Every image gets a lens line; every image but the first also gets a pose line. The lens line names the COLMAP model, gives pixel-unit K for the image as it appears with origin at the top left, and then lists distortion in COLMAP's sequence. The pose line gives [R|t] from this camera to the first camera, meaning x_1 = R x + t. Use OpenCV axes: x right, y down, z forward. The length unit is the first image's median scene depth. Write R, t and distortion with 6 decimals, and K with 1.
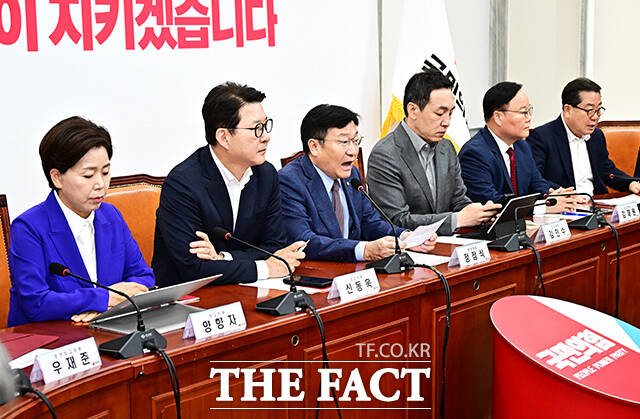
lens RADIAL K [[1209.8, 0, 319.0], [0, 1209.8, 209.7], [0, 0, 1]] dist [0.042234, 0.000000]
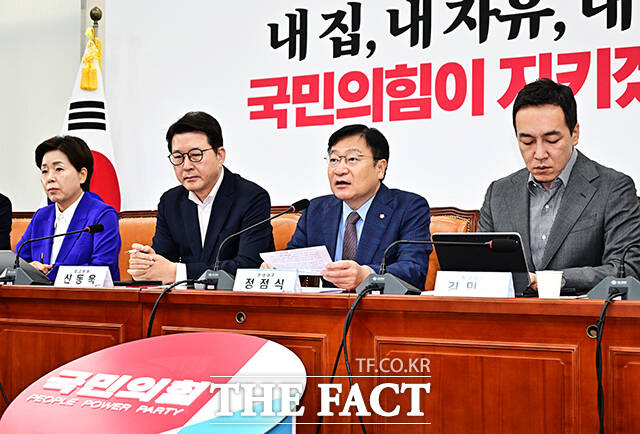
lens RADIAL K [[1059.2, 0, 319.9], [0, 1059.2, 219.4], [0, 0, 1]] dist [-0.023734, 0.000000]
pose [[0.146193, -0.018503, -0.989083, 0.598005], [-0.150259, 0.987809, -0.040689, 0.017221], [0.977778, 0.154567, 0.141630, 0.669835]]
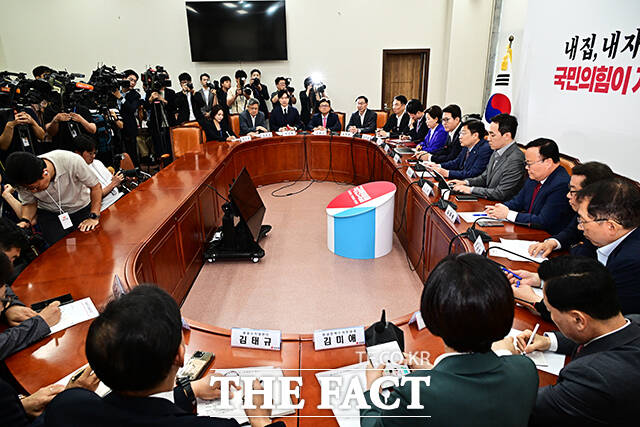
lens RADIAL K [[416.5, 0, 319.9], [0, 416.5, 213.9], [0, 0, 1]] dist [-0.000167, -0.001604]
pose [[-0.774059, 0.239658, -0.586000, 0.658872], [-0.057988, 0.894857, 0.442570, -0.219487], [0.630452, 0.376556, -0.678775, 1.131808]]
